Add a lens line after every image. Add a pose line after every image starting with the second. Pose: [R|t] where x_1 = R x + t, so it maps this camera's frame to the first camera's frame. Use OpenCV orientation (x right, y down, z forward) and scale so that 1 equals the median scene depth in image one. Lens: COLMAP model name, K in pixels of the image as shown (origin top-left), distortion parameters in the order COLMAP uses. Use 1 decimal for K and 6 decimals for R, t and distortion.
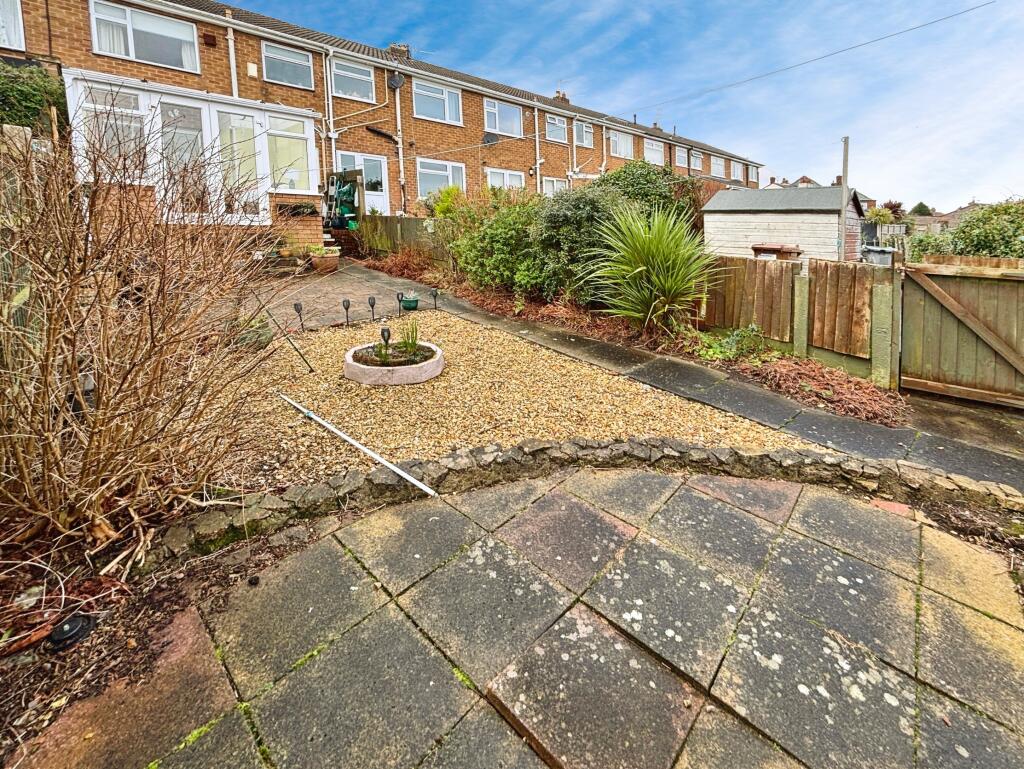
lens RADIAL K [[415.2, 0, 513.5], [0, 415.2, 397.0], [0, 0, 1]] dist [0.000419, 0.000033]
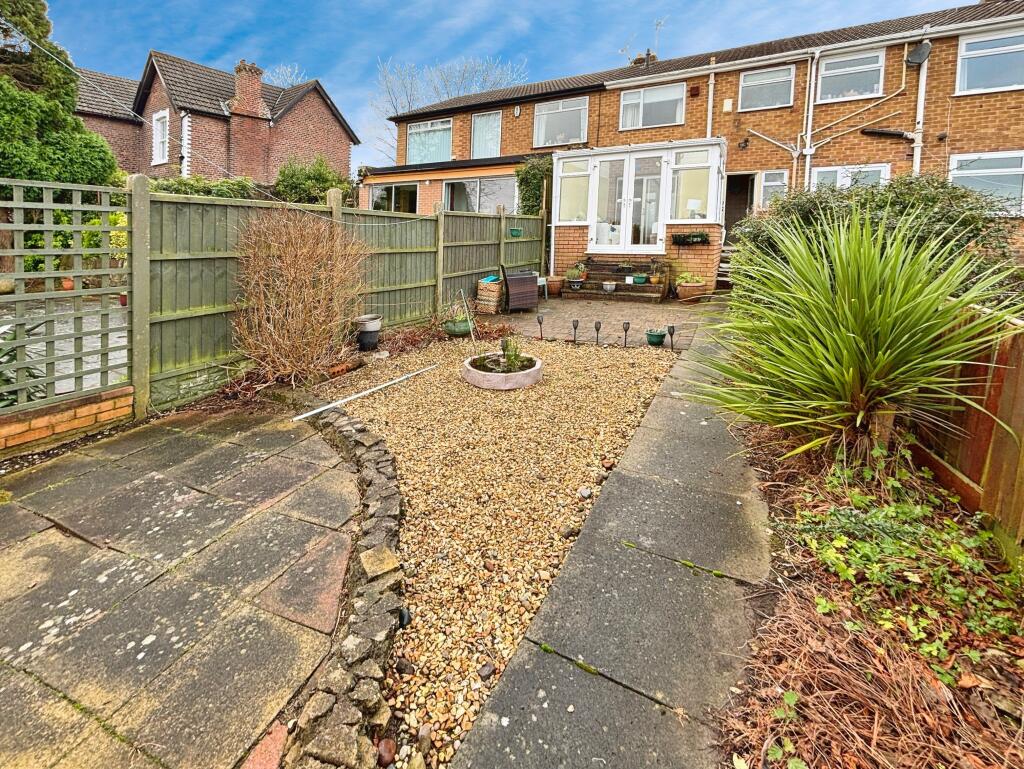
lens RADIAL K [[429.3, 0, 512.4], [0, 429.3, 423.3], [0, 0, 1]] dist [-0.000316, -0.000270]
pose [[0.332838, 0.344924, -0.877637, 0.409793], [-0.366333, 0.904896, 0.216708, -0.110397], [0.868918, 0.249379, 0.427541, 0.282464]]
